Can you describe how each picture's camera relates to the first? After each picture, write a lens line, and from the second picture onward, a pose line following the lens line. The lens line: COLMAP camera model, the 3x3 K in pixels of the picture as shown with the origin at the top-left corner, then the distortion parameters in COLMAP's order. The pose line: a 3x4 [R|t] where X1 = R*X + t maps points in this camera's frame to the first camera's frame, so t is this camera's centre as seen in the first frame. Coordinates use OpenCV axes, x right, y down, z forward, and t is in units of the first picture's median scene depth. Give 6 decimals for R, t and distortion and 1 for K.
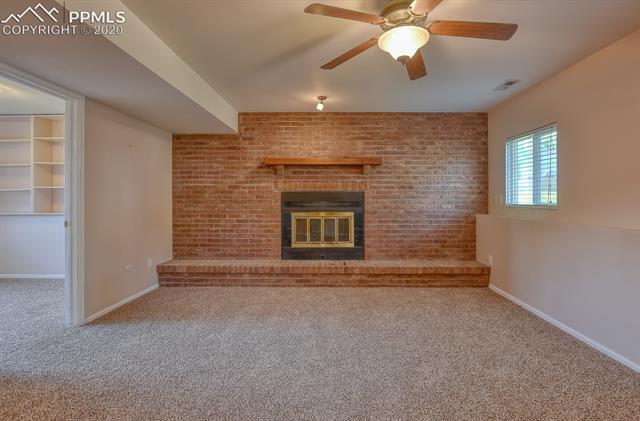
lens RADIAL K [[305.9, 0, 326.7], [0, 305.9, 198.5], [0, 0, 1]] dist [-0.019526, -0.000281]
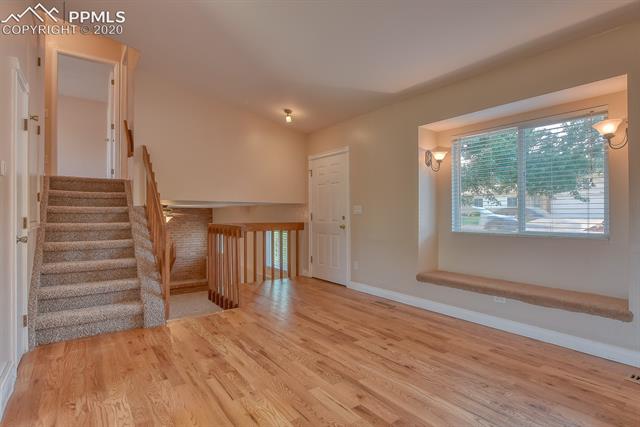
lens RADIAL K [[327.2, 0, 320.1], [0, 327.2, 214.3], [0, 0, 1]] dist [-0.005603, -0.000090]
pose [[0.795592, 0.001731, 0.605830, -0.253392], [-0.003924, 0.999990, 0.002297, -0.249842], [-0.605820, -0.004205, 0.795591, -1.274342]]
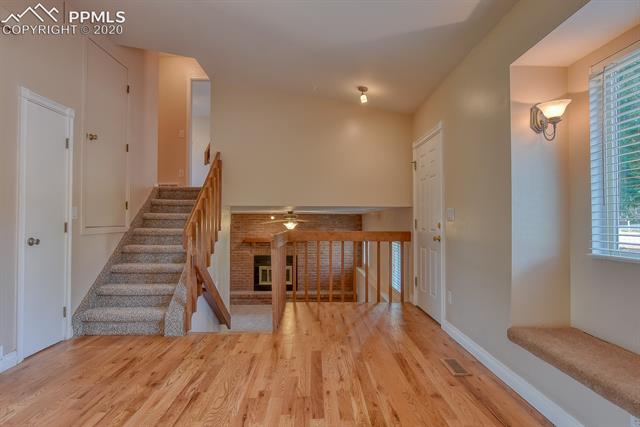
lens RADIAL K [[355.9, 0, 323.6], [0, 355.9, 214.0], [0, 0, 1]] dist [-0.001327, 0.001057]
pose [[0.998833, 0.004315, 0.048097, 0.180189], [-0.003562, 0.999870, -0.015733, -0.249263], [-0.048159, 0.015544, 0.998719, -1.257961]]
